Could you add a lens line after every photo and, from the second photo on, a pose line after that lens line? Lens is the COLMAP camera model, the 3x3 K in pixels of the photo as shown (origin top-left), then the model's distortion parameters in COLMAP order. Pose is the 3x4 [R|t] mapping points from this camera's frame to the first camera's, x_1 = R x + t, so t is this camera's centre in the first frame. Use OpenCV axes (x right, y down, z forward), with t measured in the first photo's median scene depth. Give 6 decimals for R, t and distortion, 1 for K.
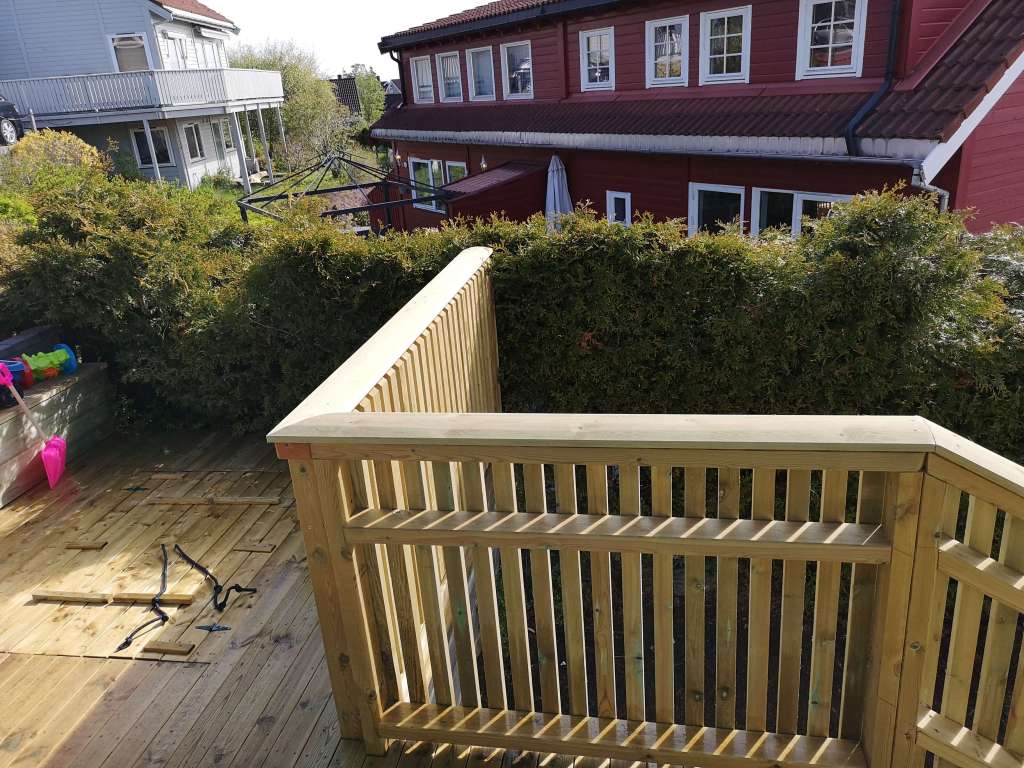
lens RADIAL K [[804.5, 0, 513.7], [0, 804.5, 381.3], [0, 0, 1]] dist [0.038472, -0.026736]
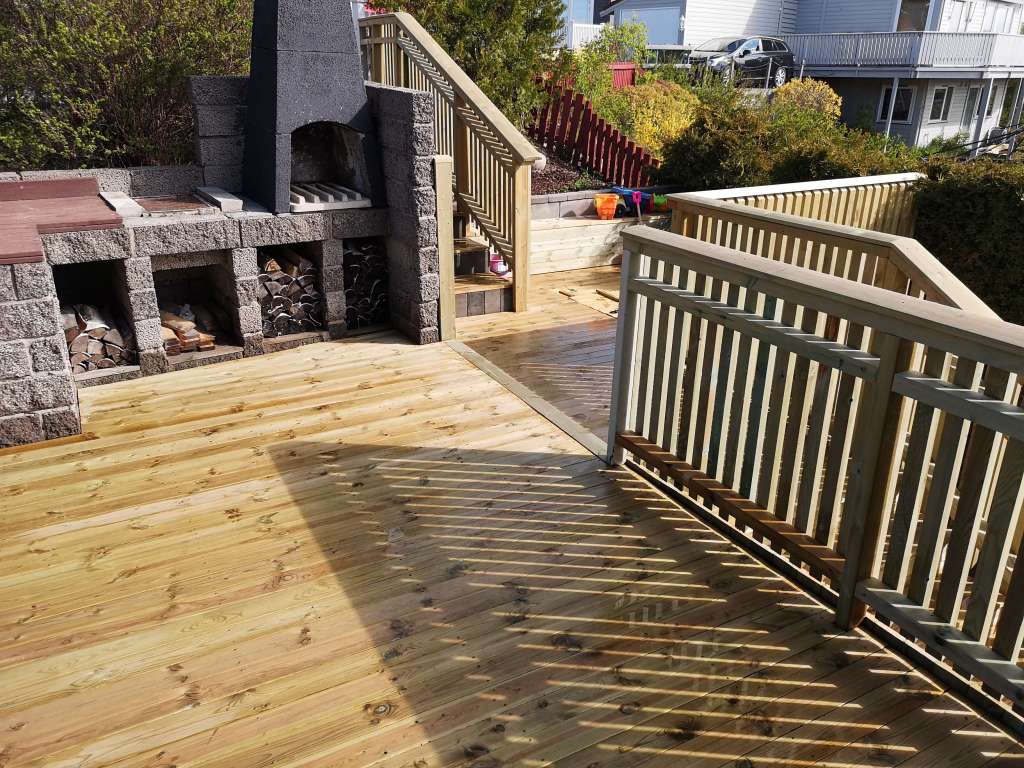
lens RADIAL K [[804.5, 0, 511.5], [0, 804.5, 383.9], [0, 0, 1]] dist [0.038472, -0.026736]
pose [[0.637199, 0.358106, -0.682450, 0.095148], [-0.325848, 0.927636, 0.182523, 0.023061], [0.698427, 0.106071, 0.707777, -0.071827]]
